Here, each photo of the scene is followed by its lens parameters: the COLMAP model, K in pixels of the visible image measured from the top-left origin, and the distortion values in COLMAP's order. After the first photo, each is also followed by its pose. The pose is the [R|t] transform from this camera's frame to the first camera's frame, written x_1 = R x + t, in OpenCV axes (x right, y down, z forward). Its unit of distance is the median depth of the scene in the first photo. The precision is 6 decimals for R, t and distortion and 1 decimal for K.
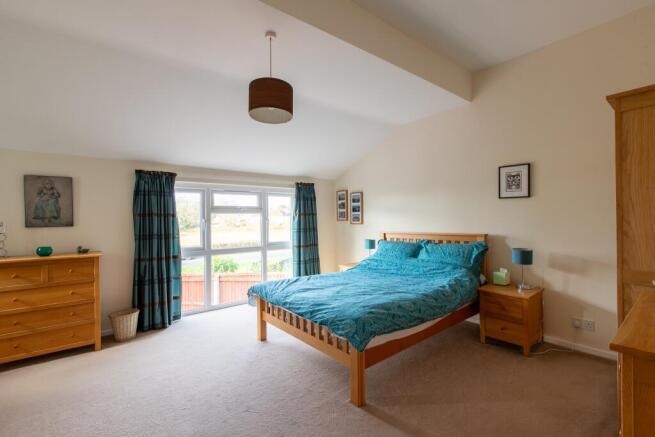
lens RADIAL K [[295.2, 0, 327.5], [0, 295.2, 218.5], [0, 0, 1]] dist [0.001501, 0.000089]
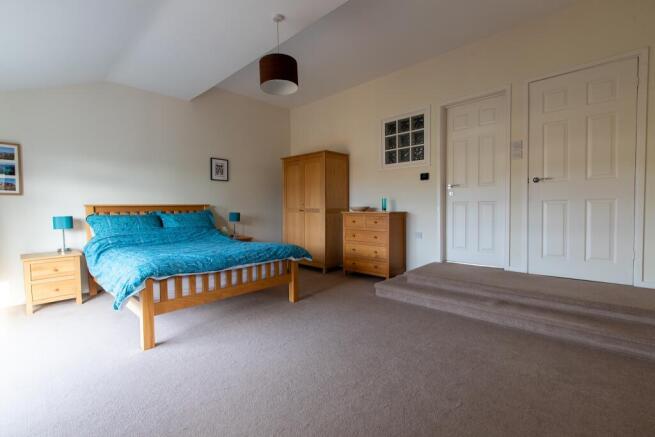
lens RADIAL K [[295.2, 0, 327.5], [0, 295.2, 218.5], [0, 0, 1]] dist [0.001501, 0.000089]
pose [[-0.149211, -0.024459, 0.988503, -0.826198], [0.009121, 0.999617, 0.026111, 0.078710], [-0.988763, 0.012912, -0.148930, 0.588007]]
